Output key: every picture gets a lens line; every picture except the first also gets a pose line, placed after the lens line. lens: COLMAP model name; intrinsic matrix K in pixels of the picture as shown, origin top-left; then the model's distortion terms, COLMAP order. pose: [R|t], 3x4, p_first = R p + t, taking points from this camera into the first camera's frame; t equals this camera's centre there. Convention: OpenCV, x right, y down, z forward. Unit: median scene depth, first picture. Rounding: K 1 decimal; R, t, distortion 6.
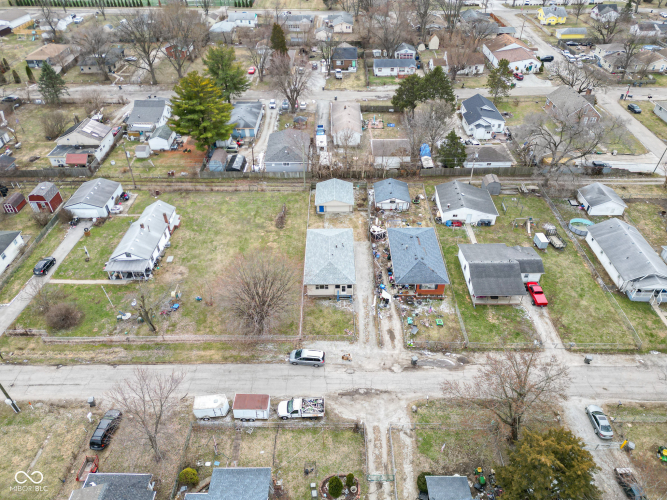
lens RADIAL K [[465.8, 0, 333.9], [0, 465.8, 248.6], [0, 0, 1]] dist [0.080403, -0.067562]
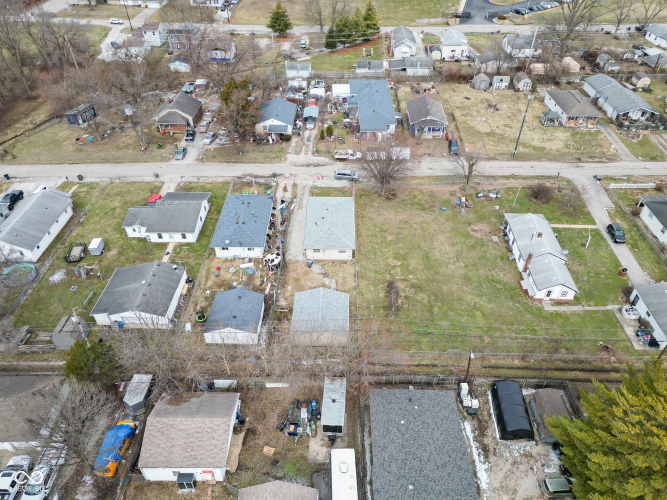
lens RADIAL K [[471.2, 0, 327.4], [0, 471.2, 250.9], [0, 0, 1]] dist [0.079553, -0.065403]
pose [[-0.999636, -0.013357, 0.023458, -0.029485], [0.020371, 0.196922, 0.980208, -1.015055], [-0.017712, 0.980328, -0.196578, 1.322052]]
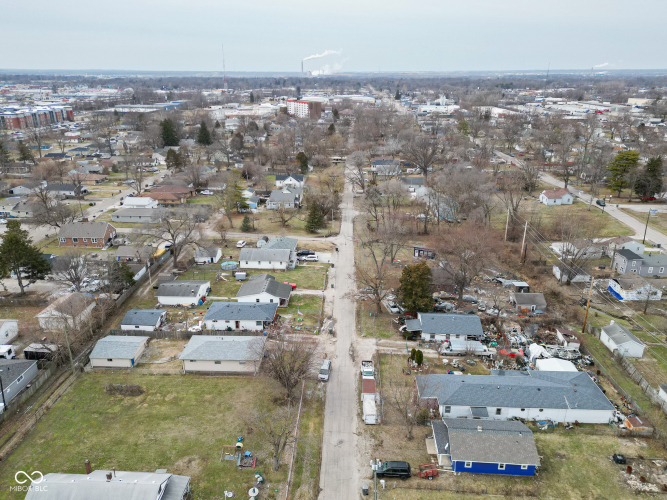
lens RADIAL K [[465.8, 0, 333.9], [0, 465.8, 248.6], [0, 0, 1]] dist [0.080403, -0.067562]
pose [[0.042880, -0.342367, 0.938587, -1.033135], [0.622604, 0.743884, 0.242901, -0.290682], [-0.781362, 0.573952, 0.245056, 0.392143]]
